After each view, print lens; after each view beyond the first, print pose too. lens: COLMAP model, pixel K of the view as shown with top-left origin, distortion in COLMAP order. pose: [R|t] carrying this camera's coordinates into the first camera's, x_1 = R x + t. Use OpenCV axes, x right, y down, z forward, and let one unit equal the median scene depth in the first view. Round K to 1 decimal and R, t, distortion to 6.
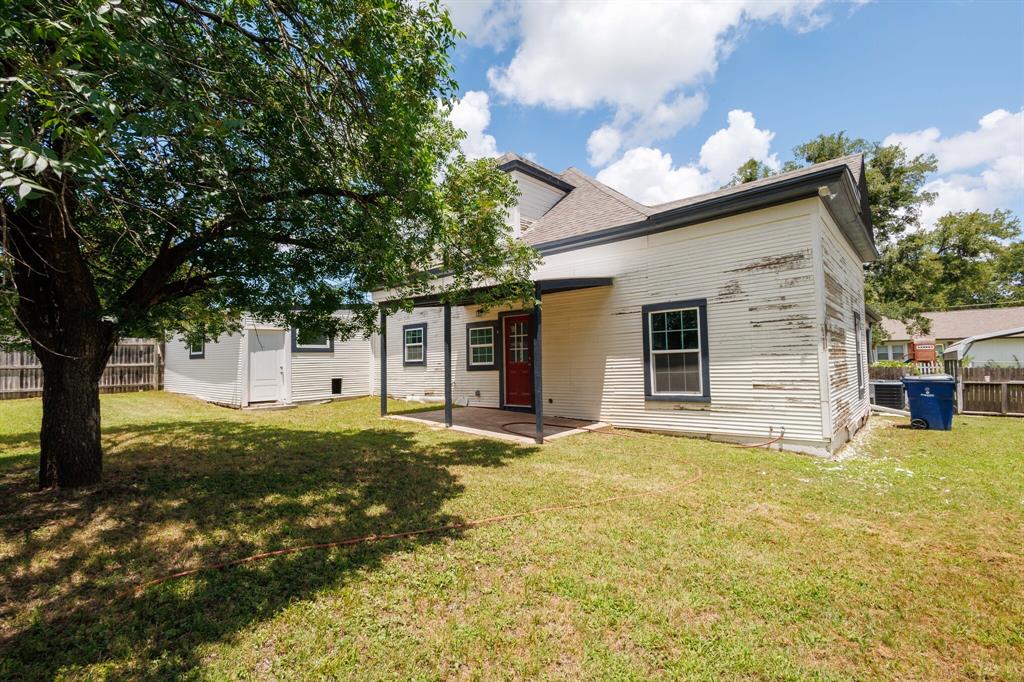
lens RADIAL K [[468.2, 0, 512.0], [0, 468.2, 341.0], [0, 0, 1]] dist [0.003207, -0.000097]
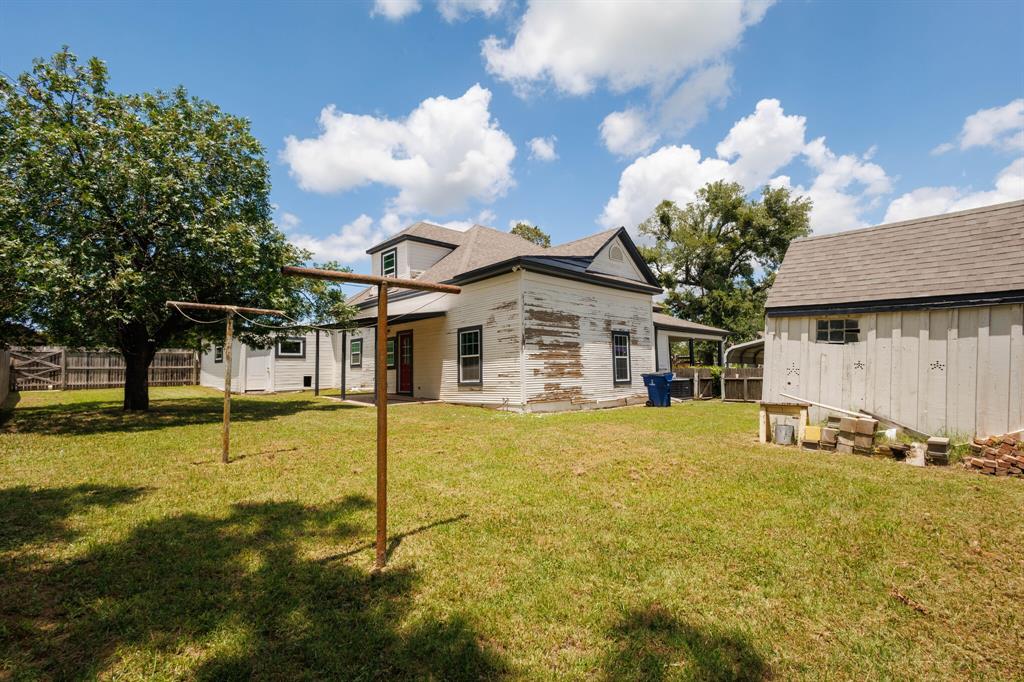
lens RADIAL K [[468.2, 0, 512.0], [0, 468.2, 341.0], [0, 0, 1]] dist [0.003207, -0.000097]
pose [[0.996202, -0.003755, -0.086991, 0.584296], [0.001959, 0.999783, -0.020719, 0.002907], [0.087050, 0.020470, 0.995994, -0.605657]]
